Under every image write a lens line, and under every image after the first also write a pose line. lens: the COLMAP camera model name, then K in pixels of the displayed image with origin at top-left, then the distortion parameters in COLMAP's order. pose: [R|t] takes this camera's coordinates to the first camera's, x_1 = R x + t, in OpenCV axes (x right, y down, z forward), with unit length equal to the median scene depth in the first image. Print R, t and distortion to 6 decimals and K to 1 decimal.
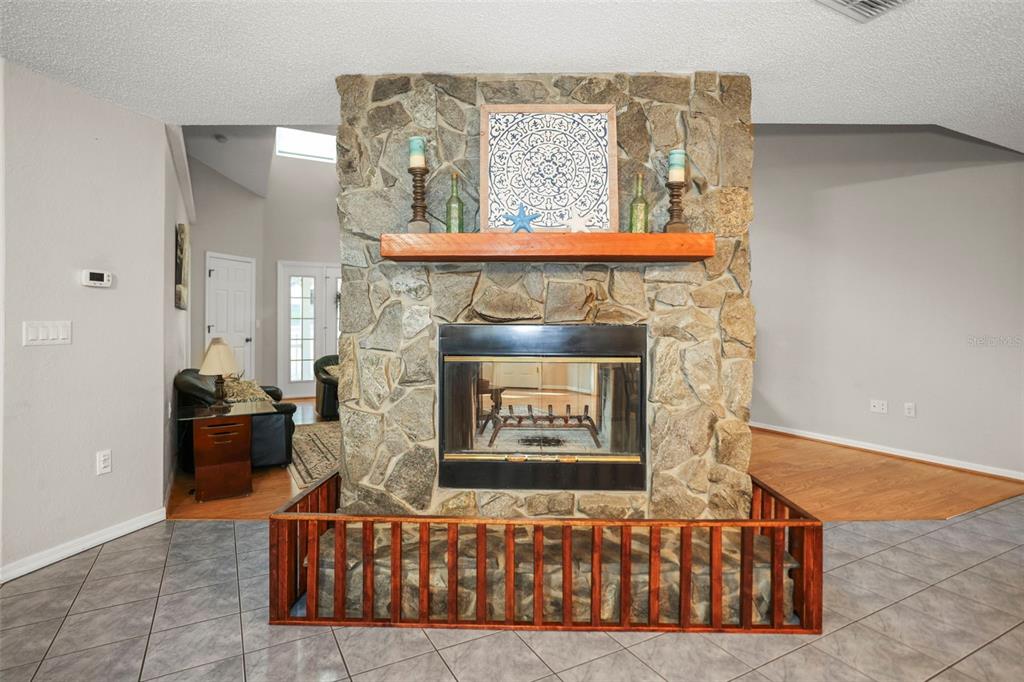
lens RADIAL K [[545.3, 0, 511.6], [0, 545.3, 329.2], [0, 0, 1]] dist [-0.003483, -0.000162]
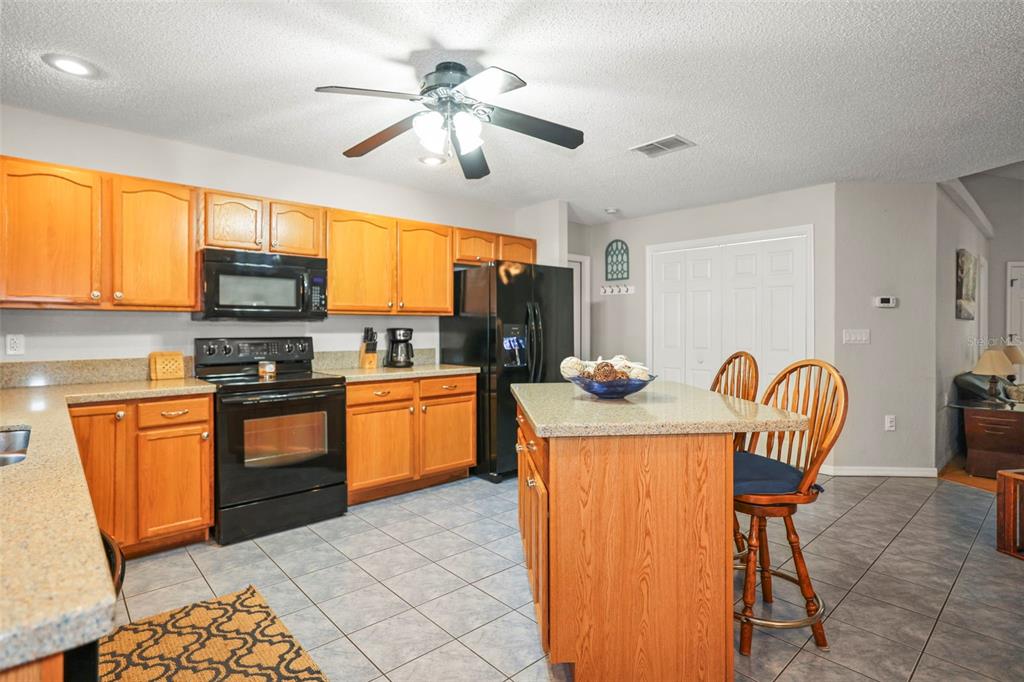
lens RADIAL K [[545.3, 0, 511.6], [0, 545.3, 329.2], [0, 0, 1]] dist [-0.003483, -0.000162]
pose [[0.268666, -0.008295, -0.963198, 0.310079], [-0.011175, 0.999869, -0.011728, 0.010290], [0.963169, 0.013915, 0.268538, -0.306636]]
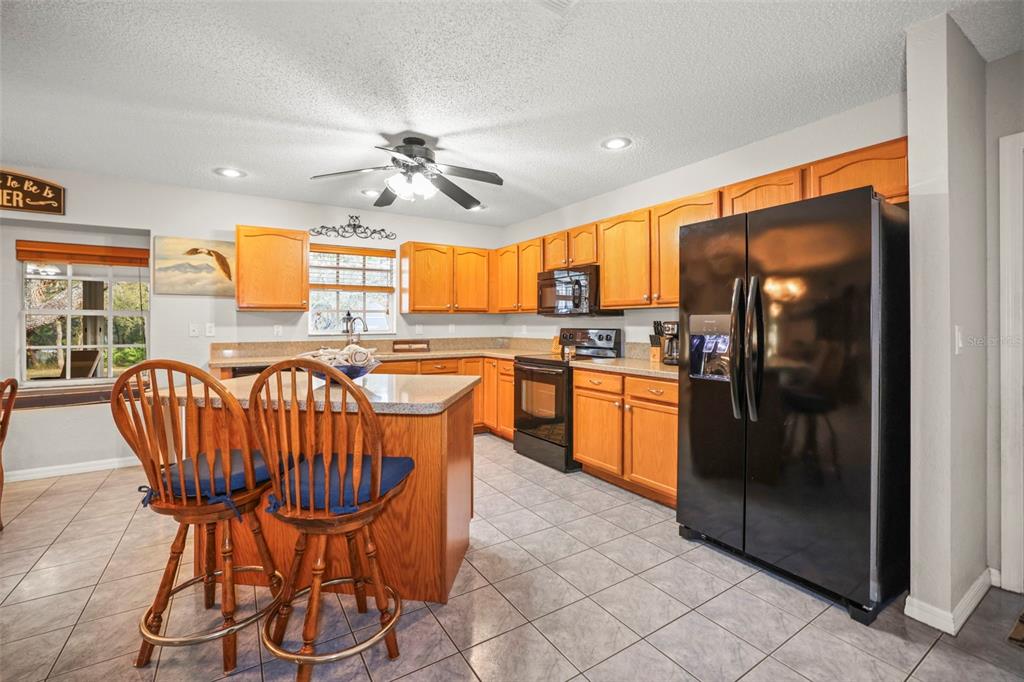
lens RADIAL K [[450.9, 0, 506.4], [0, 450.9, 320.4], [0, 0, 1]] dist [-0.019262, 0.000480]
pose [[-0.998349, -0.002811, -0.057366, -0.423230], [-0.003549, 0.999912, 0.012763, -0.013340], [0.057325, 0.012946, -0.998272, 0.542247]]
